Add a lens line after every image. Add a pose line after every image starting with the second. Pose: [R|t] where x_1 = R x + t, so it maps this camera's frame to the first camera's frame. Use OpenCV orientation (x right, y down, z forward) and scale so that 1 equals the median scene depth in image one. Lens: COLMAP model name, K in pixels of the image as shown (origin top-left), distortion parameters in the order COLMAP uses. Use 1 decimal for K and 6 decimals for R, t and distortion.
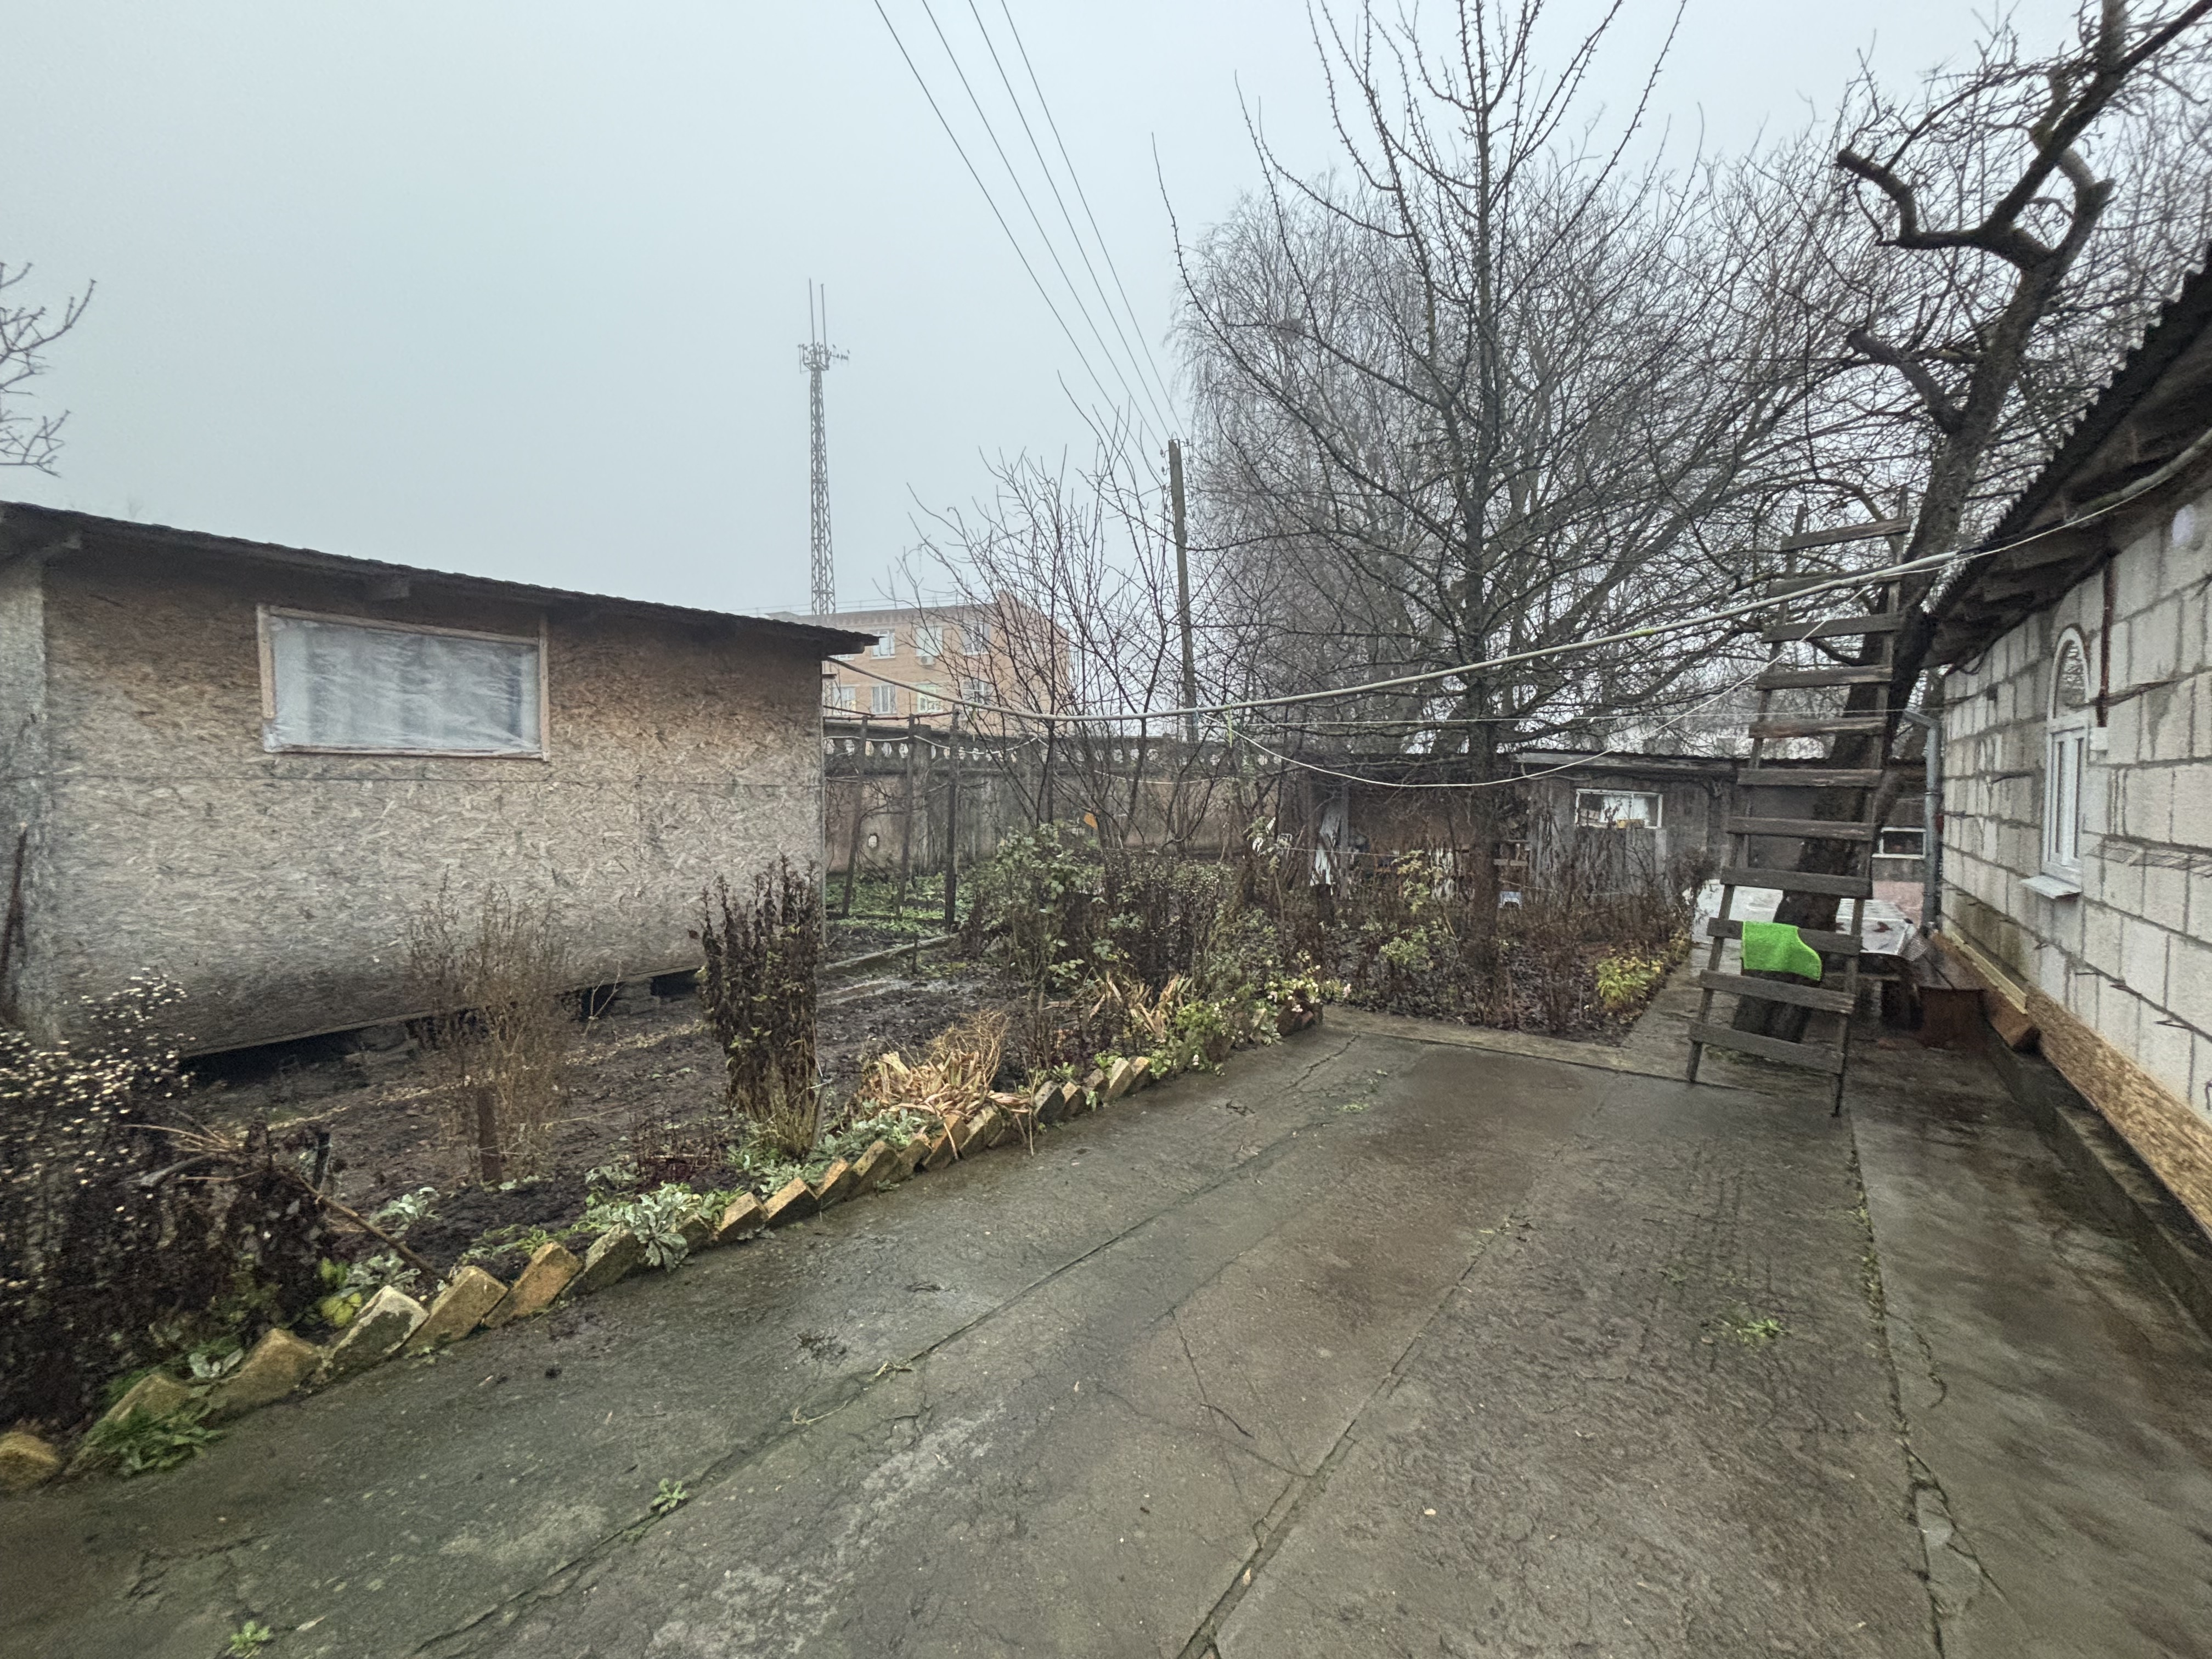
lens RADIAL K [[887.1, 0, 1107.0], [0, 887.1, 834.9], [0, 0, 1]] dist [-0.001938, 0.000931]
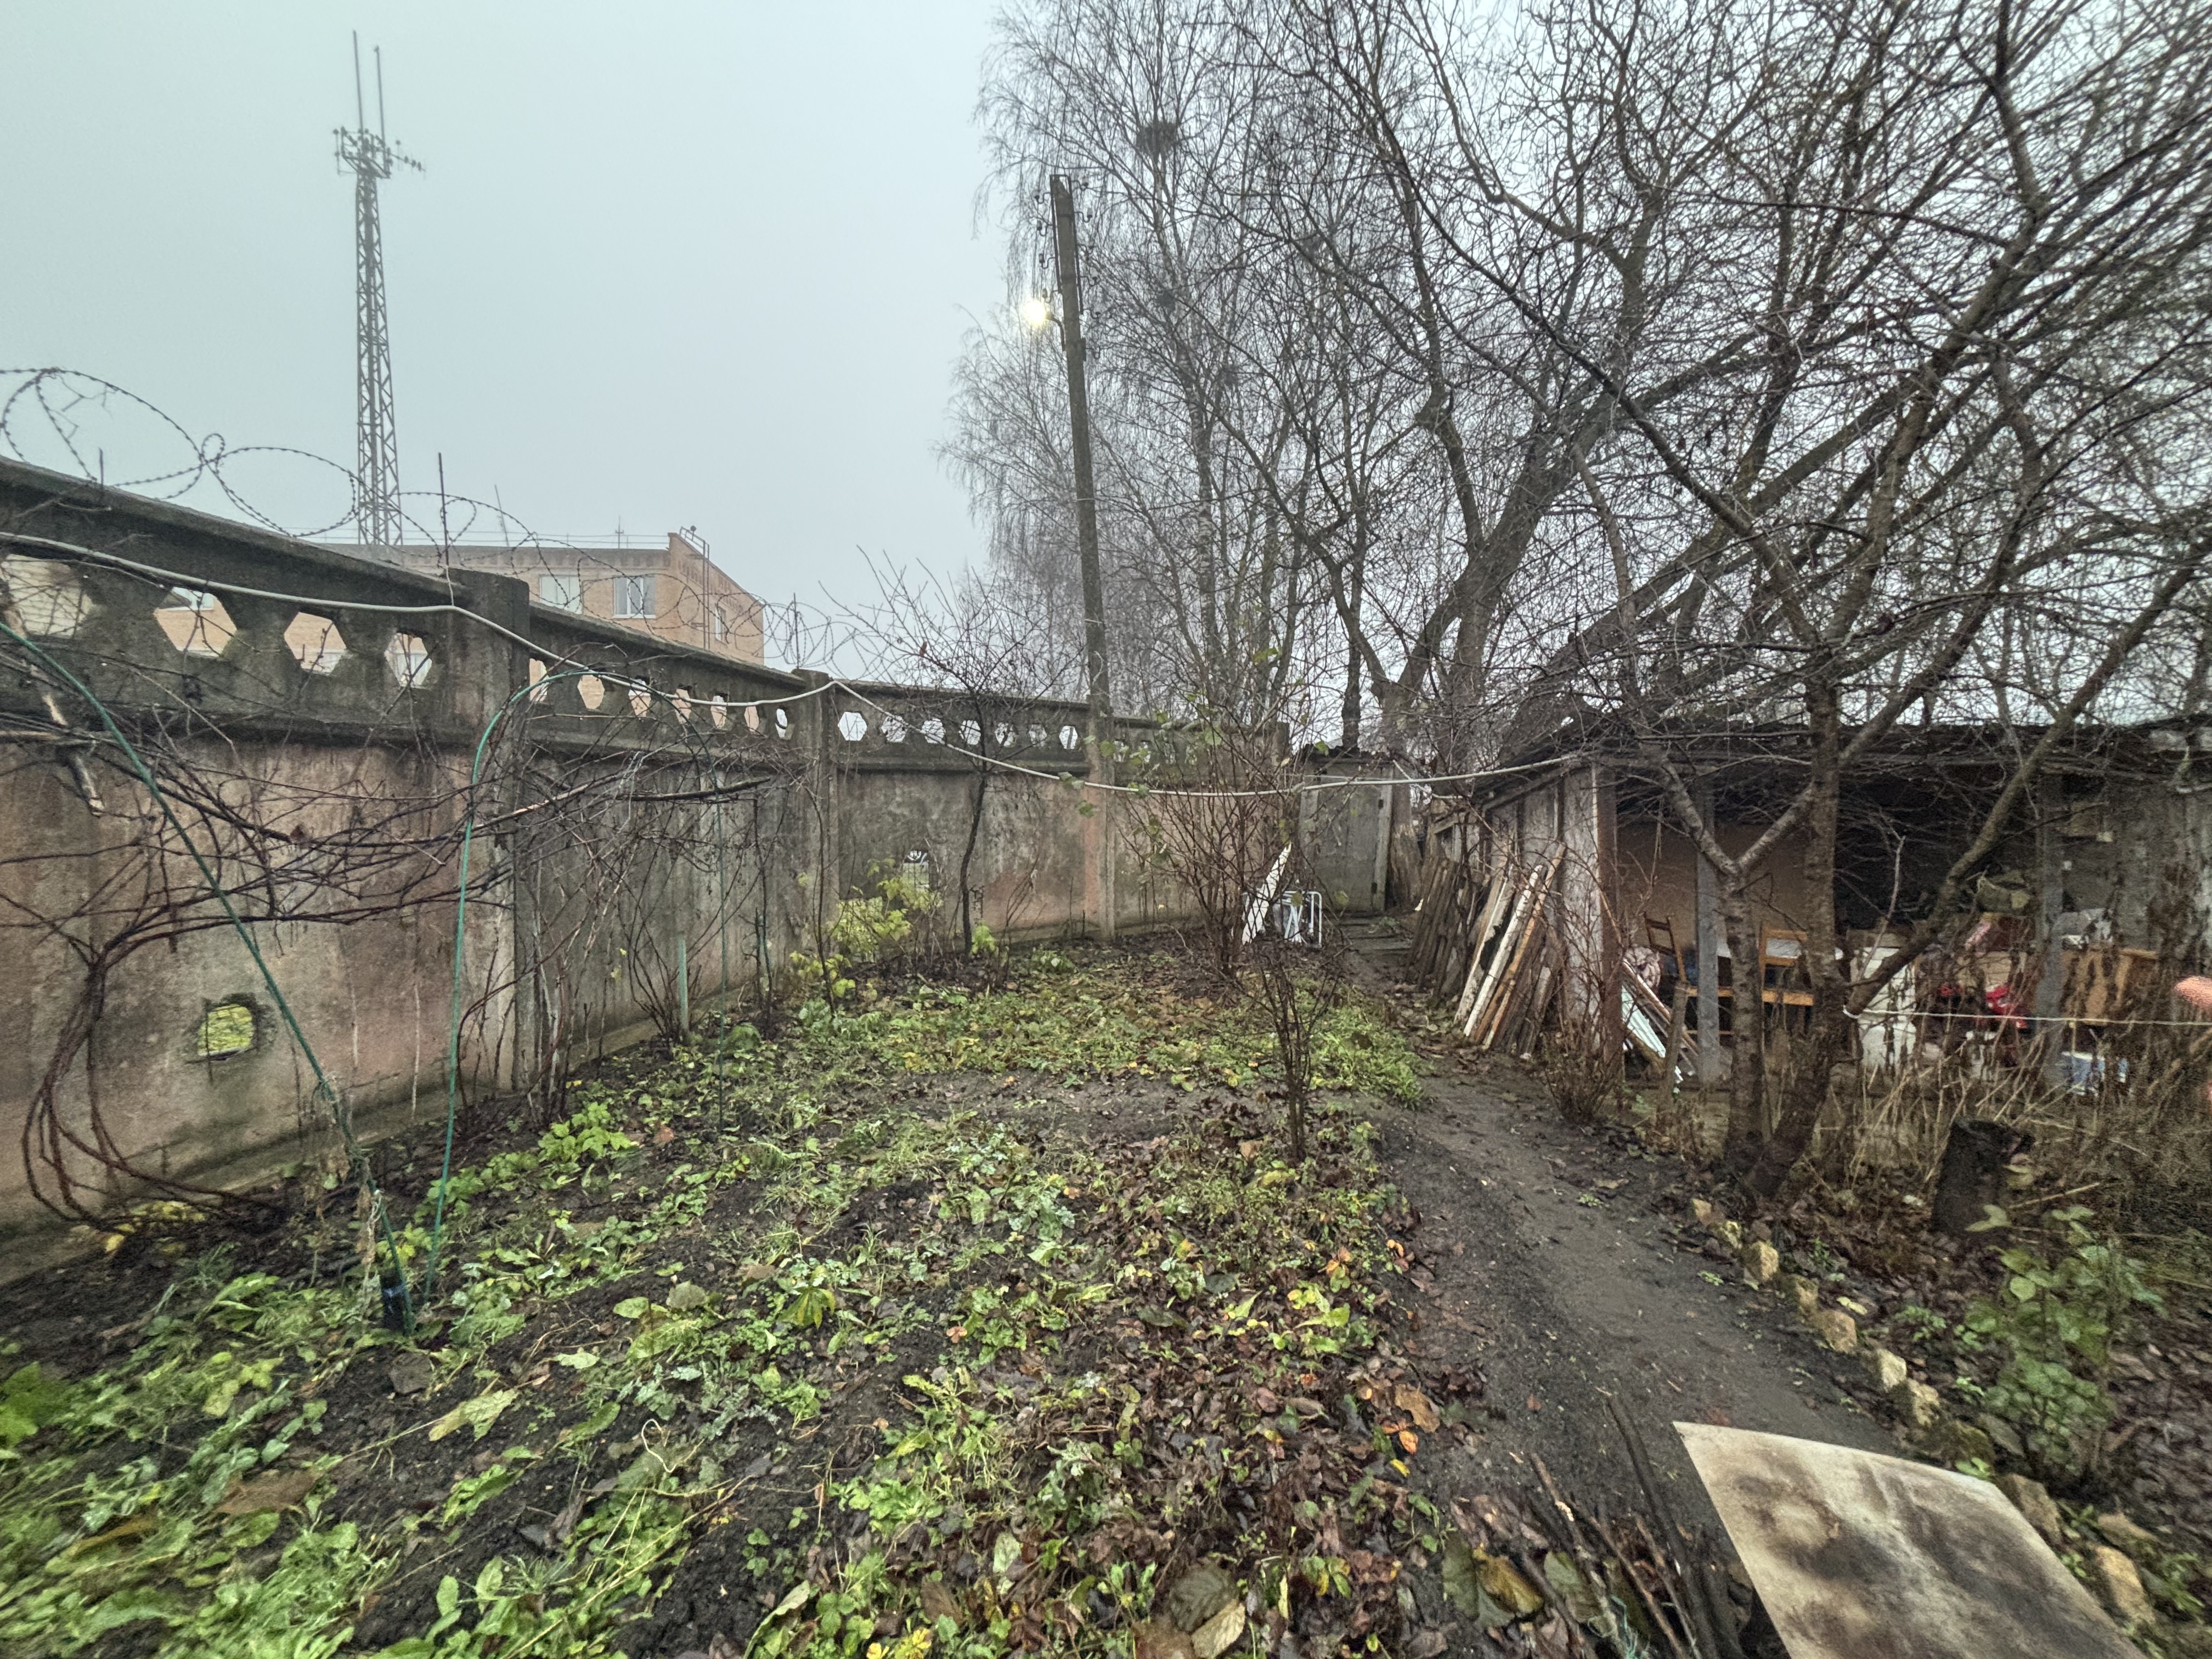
lens RADIAL K [[887.1, 0, 1109.3], [0, 887.1, 839.1], [0, 0, 1]] dist [-0.001938, 0.000931]
pose [[0.938475, -0.001828, 0.345342, -0.034080], [0.006173, 0.999915, -0.011482, -0.010171], [-0.345292, 0.012908, 0.938407, 0.187304]]
